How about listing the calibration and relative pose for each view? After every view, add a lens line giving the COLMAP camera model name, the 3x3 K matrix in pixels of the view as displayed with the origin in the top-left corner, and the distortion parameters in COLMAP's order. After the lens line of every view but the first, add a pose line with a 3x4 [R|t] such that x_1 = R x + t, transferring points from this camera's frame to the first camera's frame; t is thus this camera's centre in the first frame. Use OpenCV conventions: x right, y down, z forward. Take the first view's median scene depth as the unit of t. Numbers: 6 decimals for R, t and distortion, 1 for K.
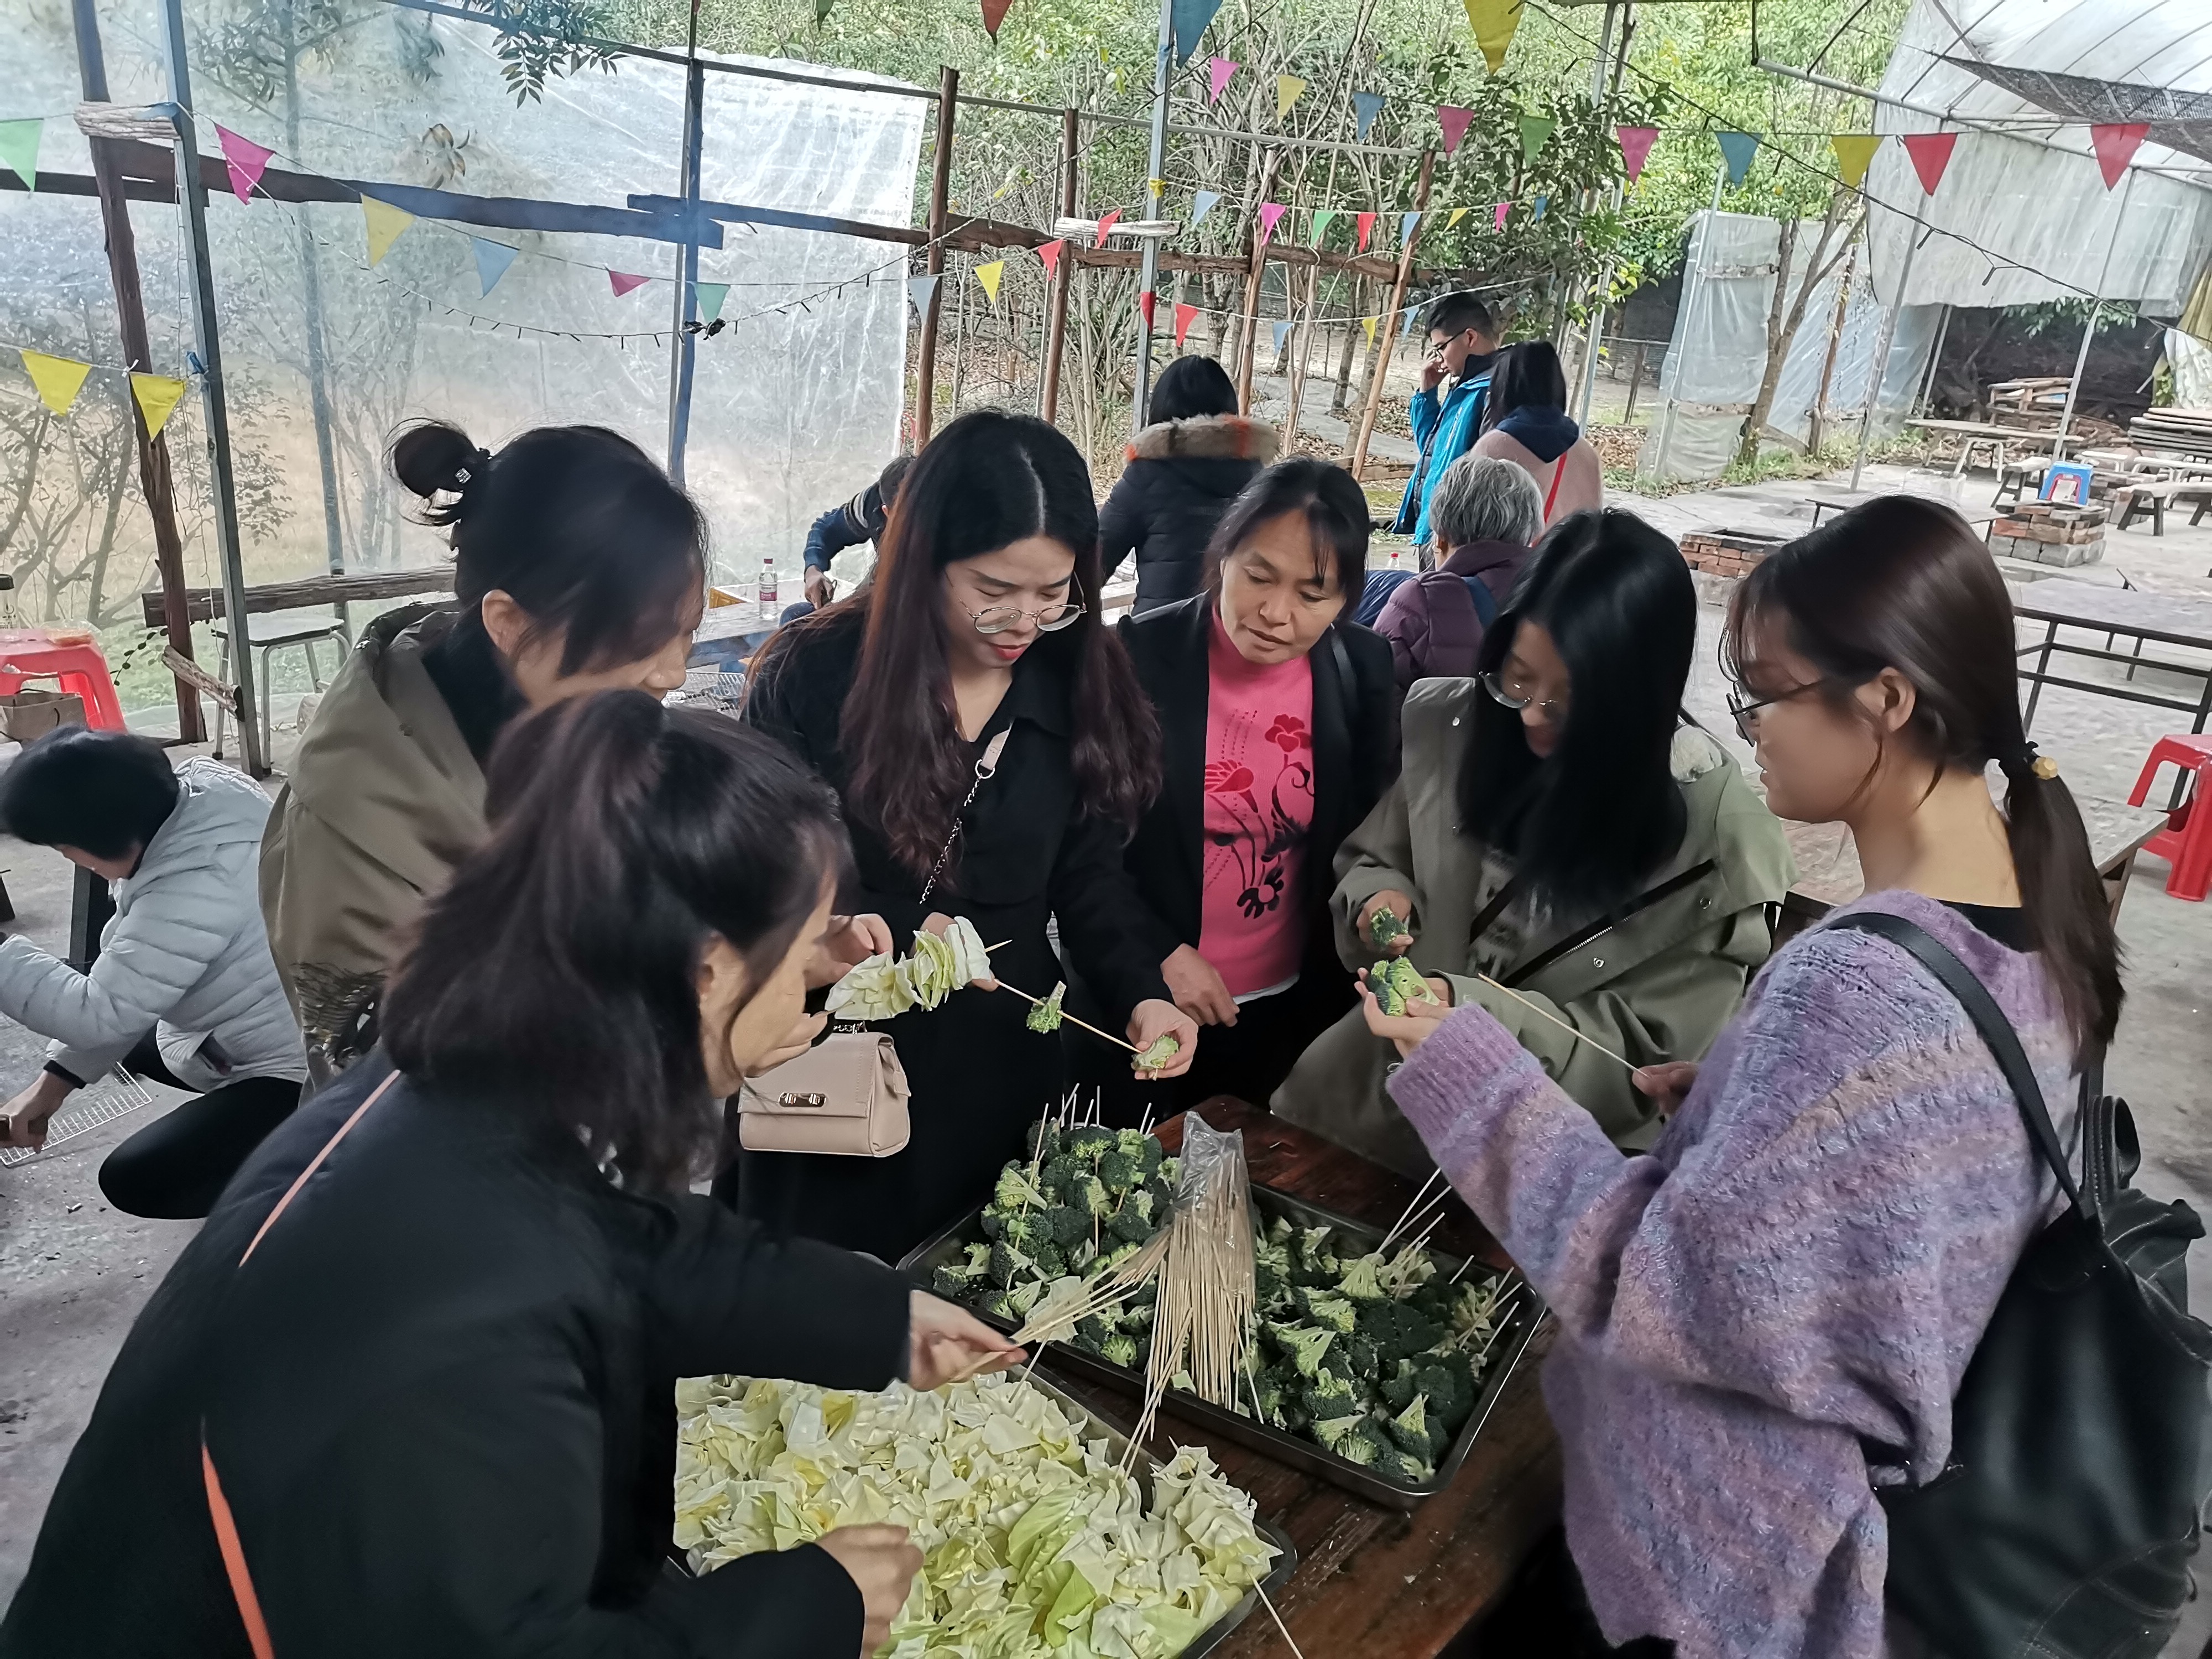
lens RADIAL K [[1616.5, 0, 1106.0], [0, 1616.5, 829.5], [0, 0, 1]] dist [0.027143, -0.009141]
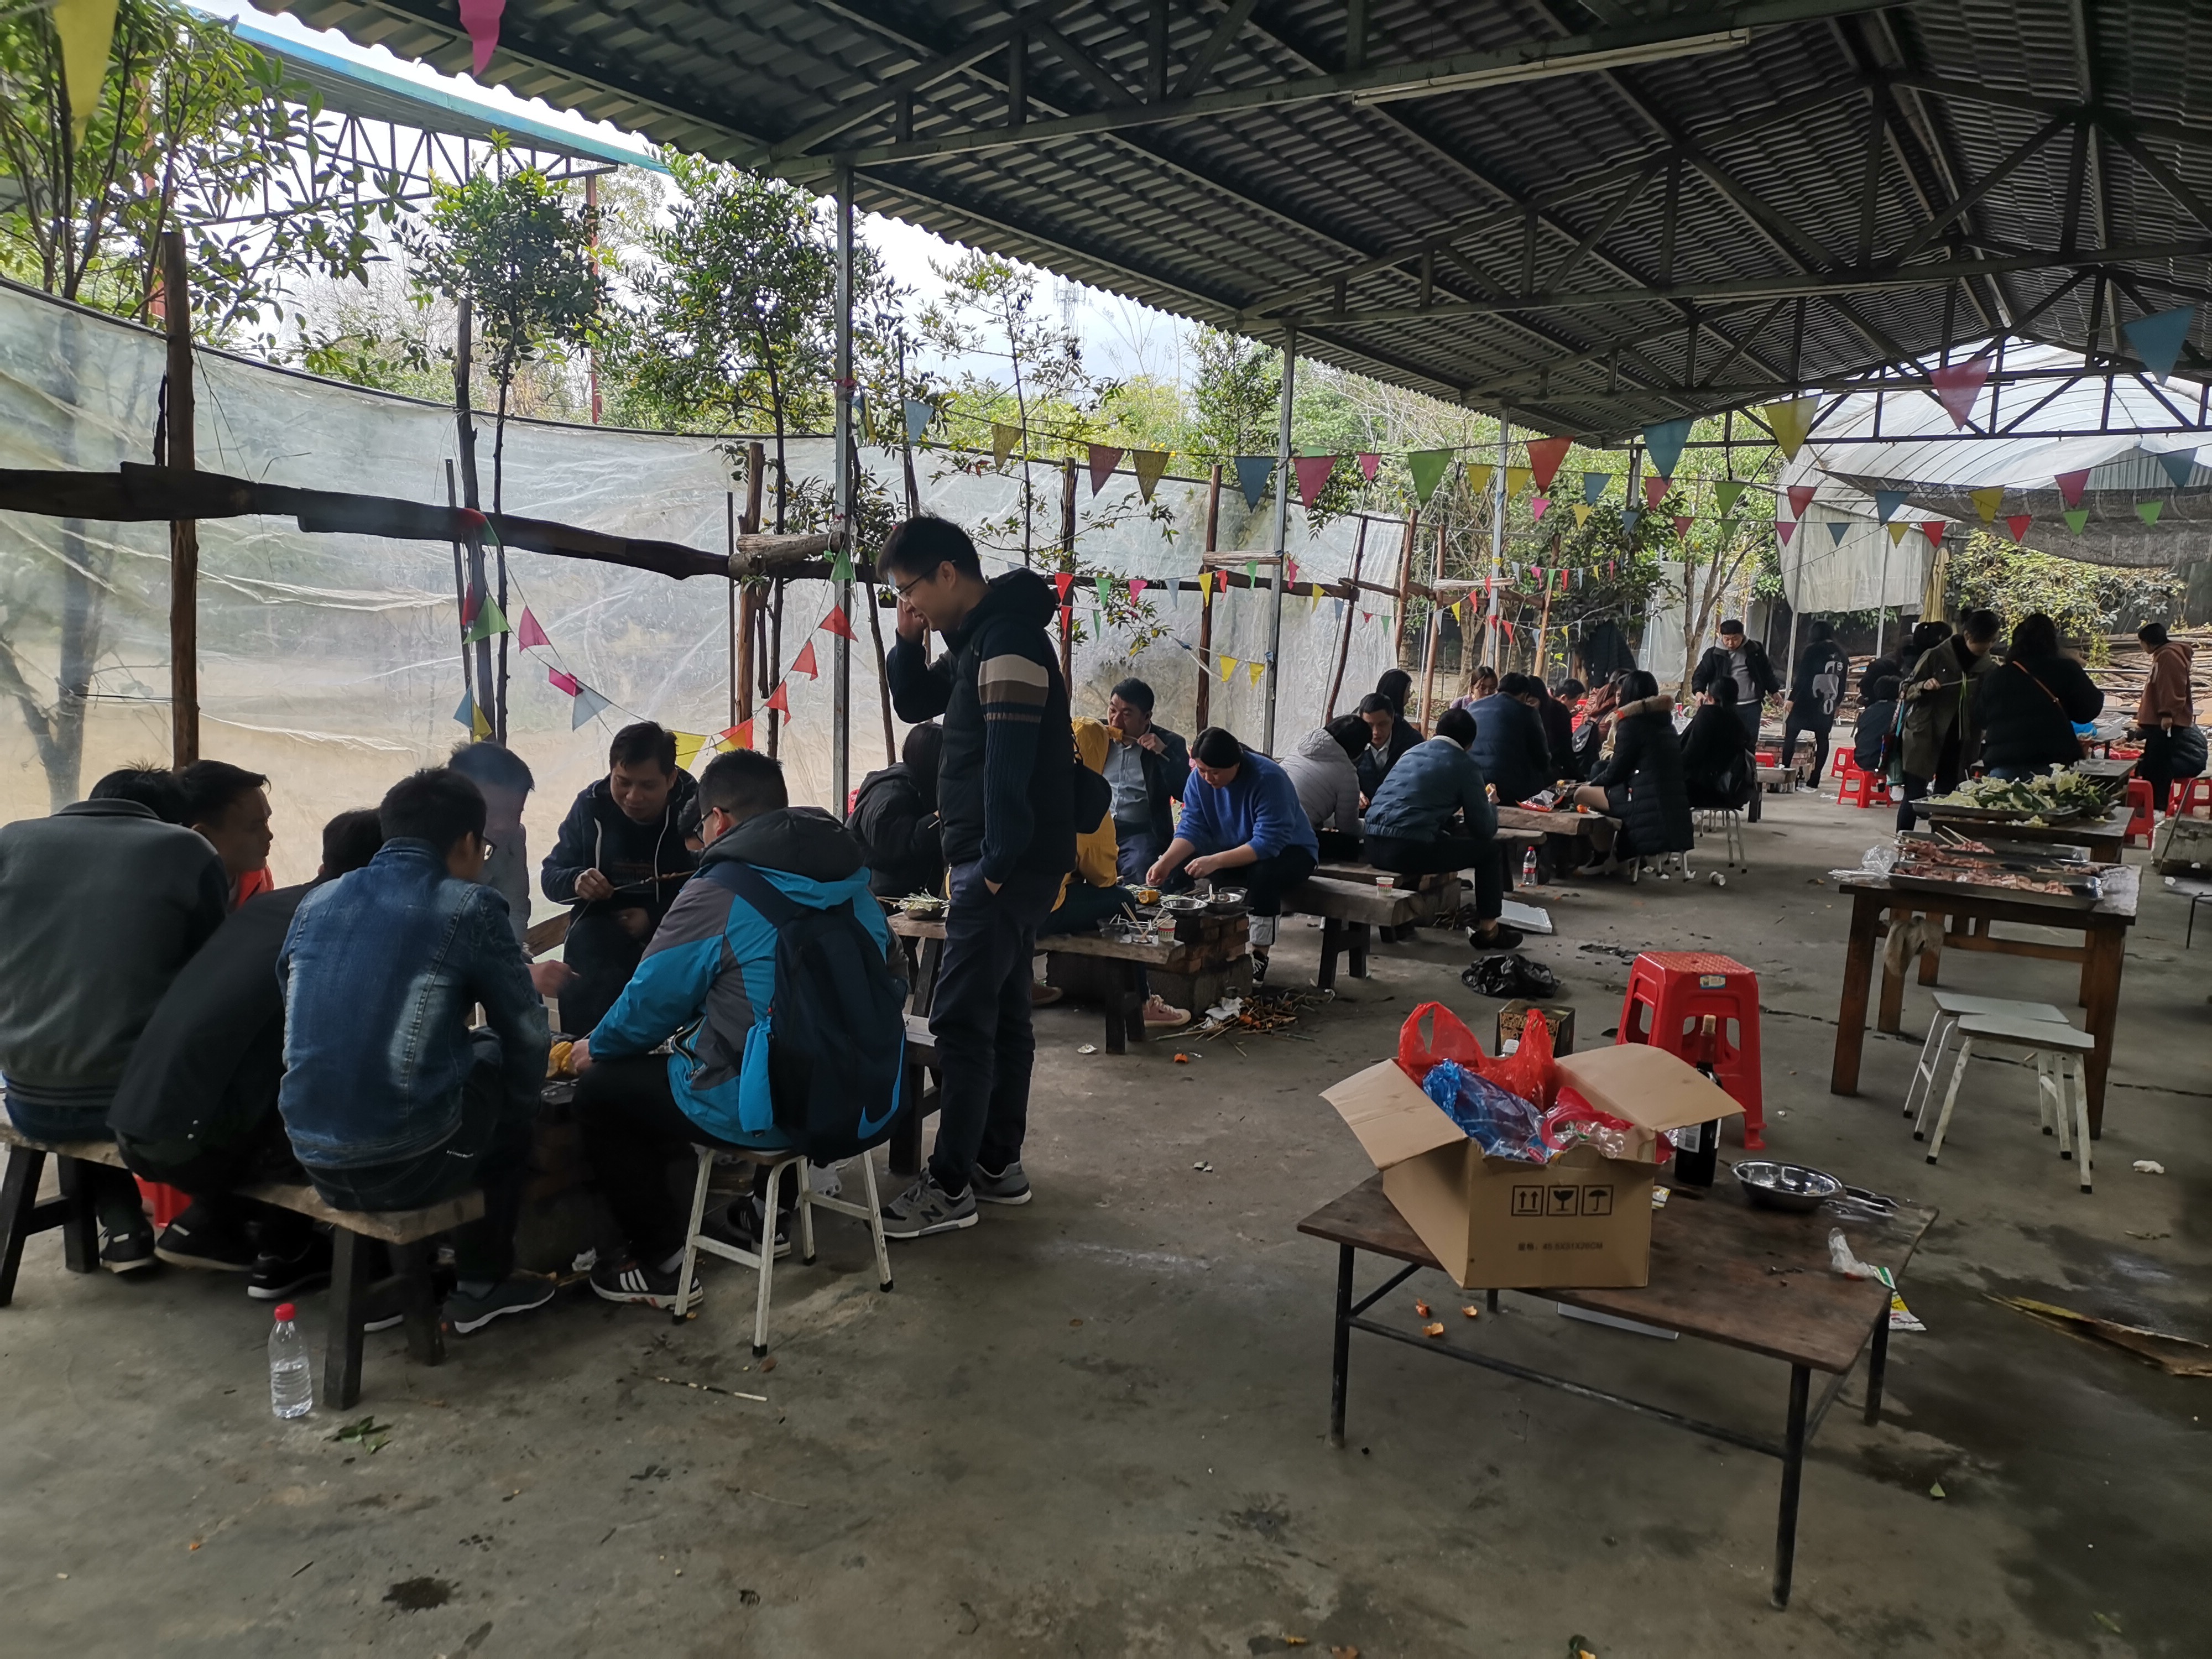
lens RADIAL K [[1560.1, 0, 1101.0], [0, 1560.1, 846.6], [0, 0, 1]] dist [0.004220, 0.002331]
pose [[0.989960, -0.073709, 0.120604, -0.714463], [0.095937, 0.977014, -0.190367, 0.239364], [-0.103800, 0.200026, 0.974277, -0.684604]]
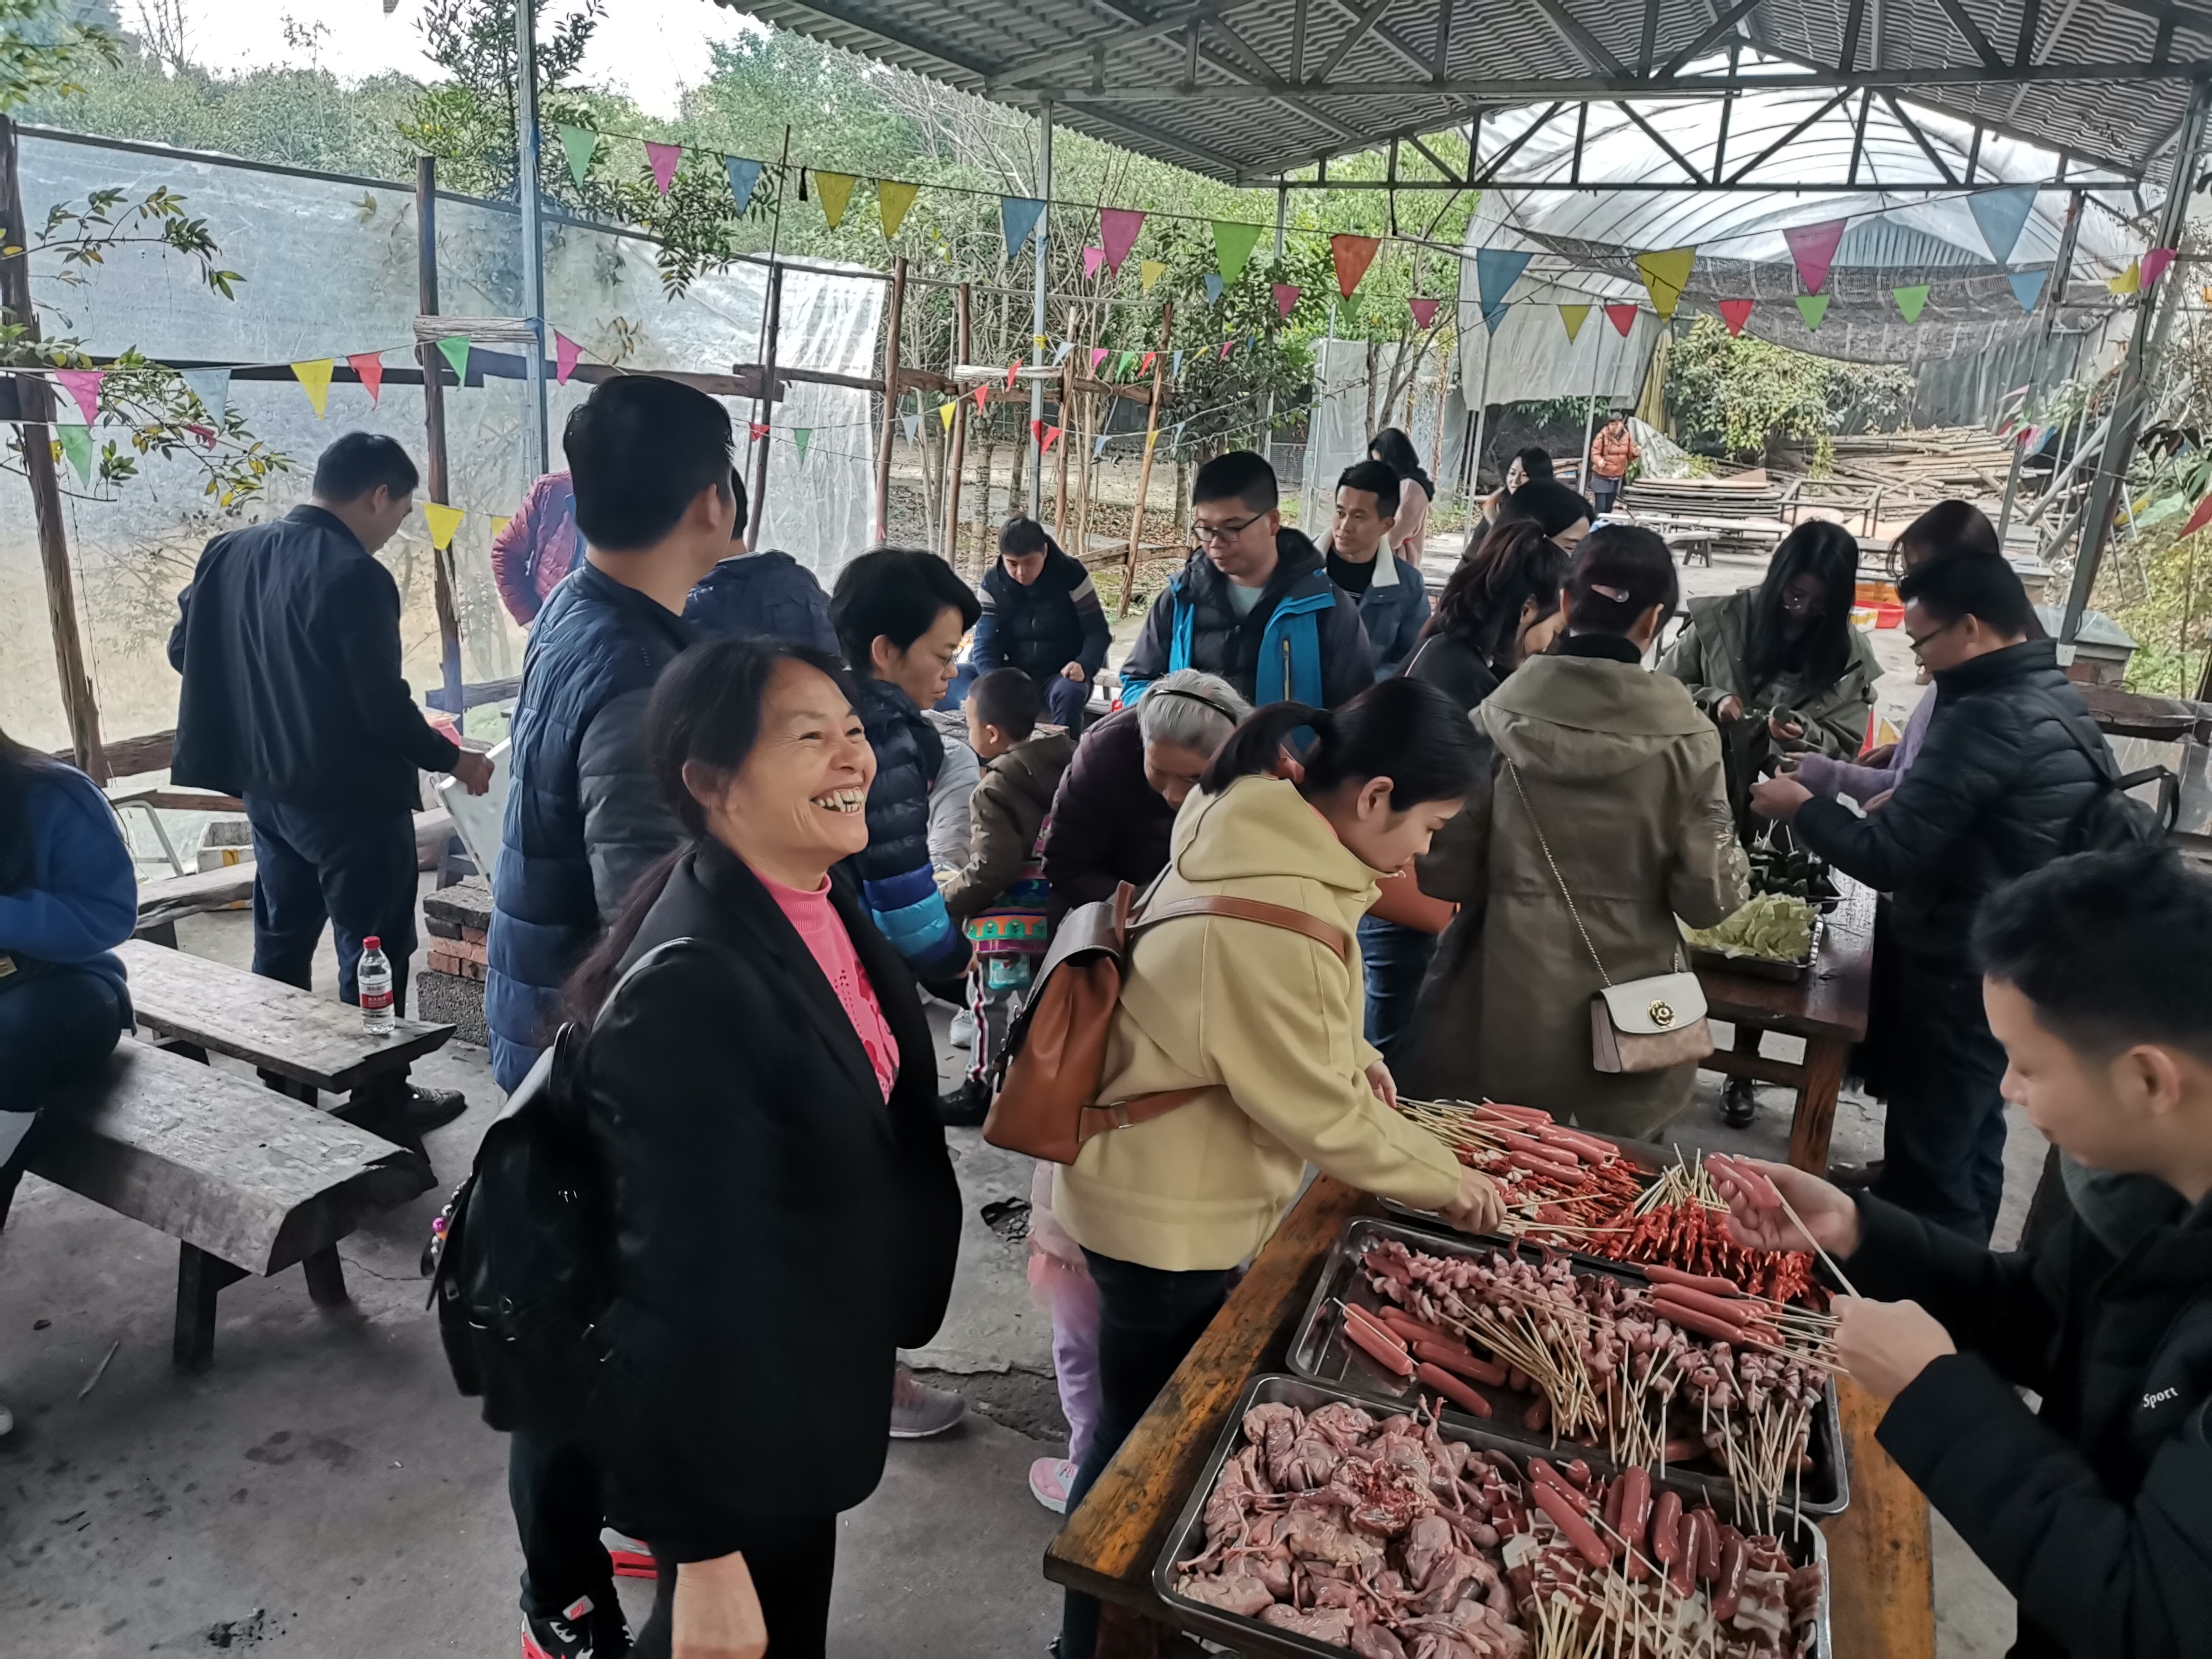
lens RADIAL K [[1616.5, 0, 1106.0], [0, 1616.5, 829.5], [0, 0, 1]] dist [0.027143, -0.009141]
pose [[0.957218, -0.105495, 0.269452, -0.331686], [0.122521, 0.991347, -0.047122, 0.059631], [-0.262149, 0.078120, 0.961860, -0.237566]]
